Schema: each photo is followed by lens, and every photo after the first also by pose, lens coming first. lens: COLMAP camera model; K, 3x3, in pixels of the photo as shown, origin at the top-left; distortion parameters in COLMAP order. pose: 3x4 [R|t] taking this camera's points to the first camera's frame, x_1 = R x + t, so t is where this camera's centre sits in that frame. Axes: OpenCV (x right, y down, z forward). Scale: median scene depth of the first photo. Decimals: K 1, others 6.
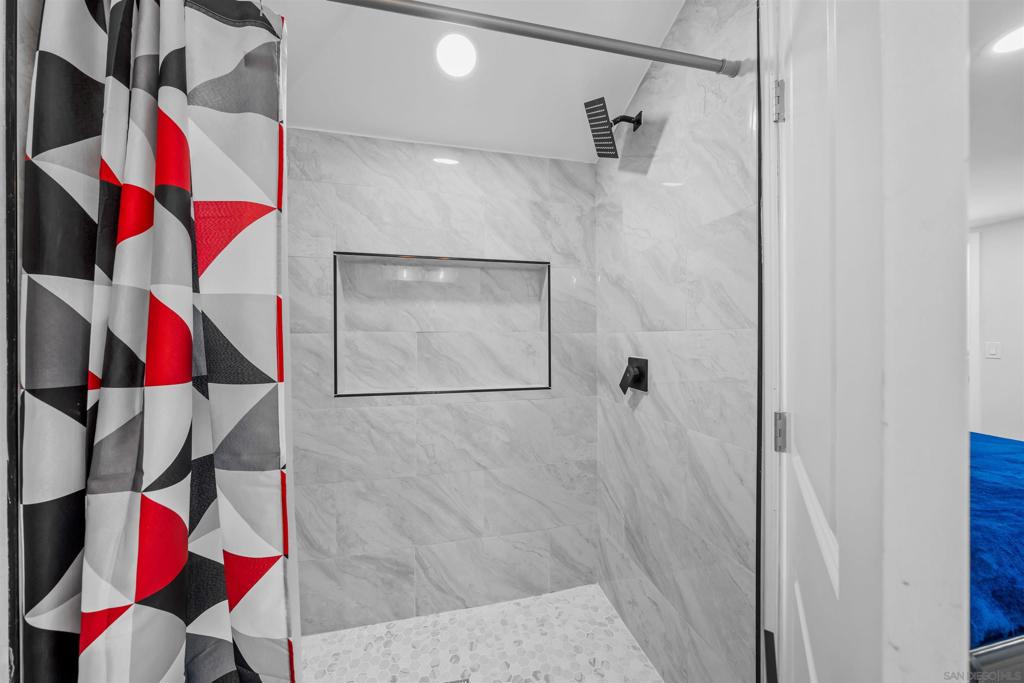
lens RADIAL K [[349.7, 0, 511.6], [0, 349.7, 338.9], [0, 0, 1]] dist [-0.002225, -0.000292]
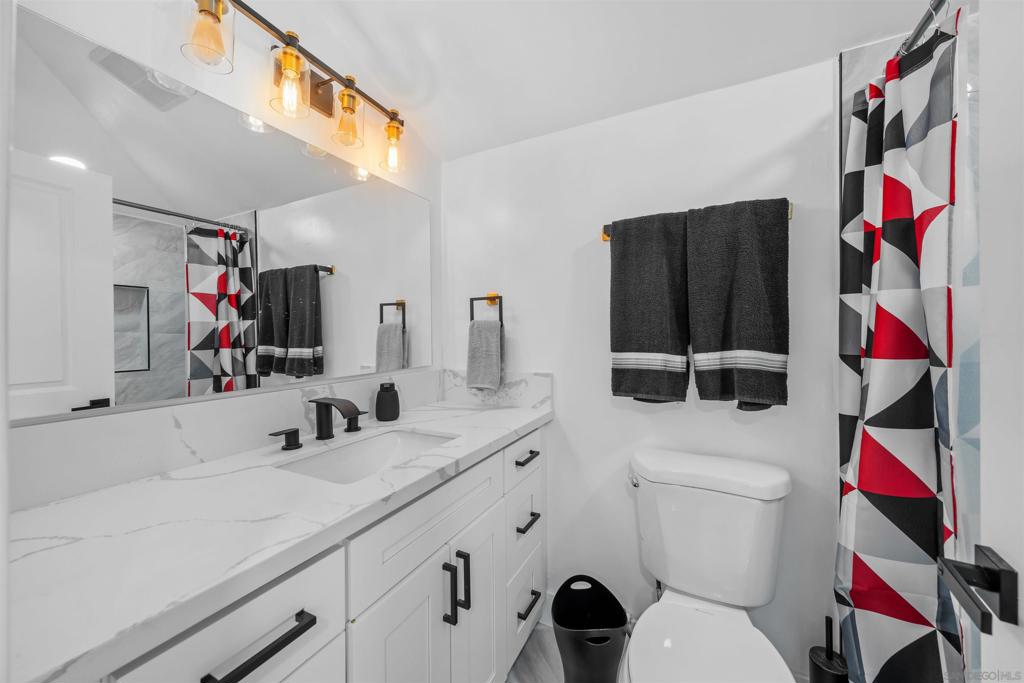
lens RADIAL K [[373.2, 0, 512.2], [0, 373.2, 335.8], [0, 0, 1]] dist [0.000259, 0.000019]
pose [[-0.637777, 0.015076, -0.770074, 1.216604], [0.013258, 0.999875, 0.008595, 0.000391], [0.770107, -0.004728, -0.637897, 0.812735]]
